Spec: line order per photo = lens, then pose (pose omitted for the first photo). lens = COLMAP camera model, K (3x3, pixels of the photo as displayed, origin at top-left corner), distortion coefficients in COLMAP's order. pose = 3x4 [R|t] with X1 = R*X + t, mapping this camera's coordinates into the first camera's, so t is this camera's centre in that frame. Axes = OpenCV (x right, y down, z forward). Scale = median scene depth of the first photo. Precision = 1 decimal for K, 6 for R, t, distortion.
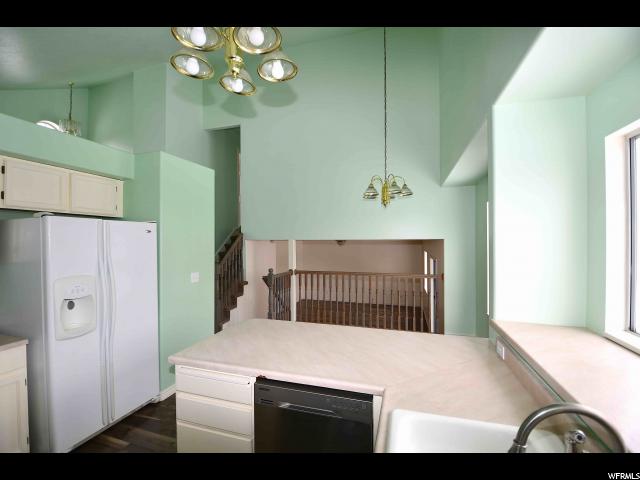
lens RADIAL K [[281.6, 0, 320.2], [0, 281.6, 241.5], [0, 0, 1]] dist [-0.027506, -0.003398]
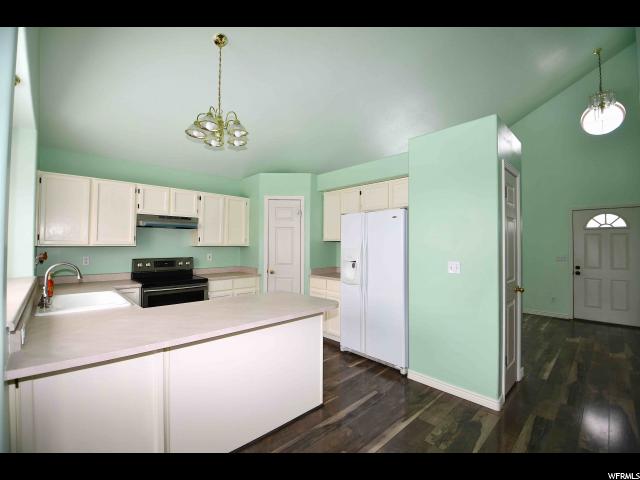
lens RADIAL K [[281.6, 0, 316.3], [0, 281.6, 241.5], [0, 0, 1]] dist [-0.027506, -0.003398]
pose [[-0.492687, -0.009674, -0.870153, 0.640452], [-0.006406, 0.999951, -0.007490, 0.088343], [0.870183, 0.001884, -0.492725, 1.499682]]
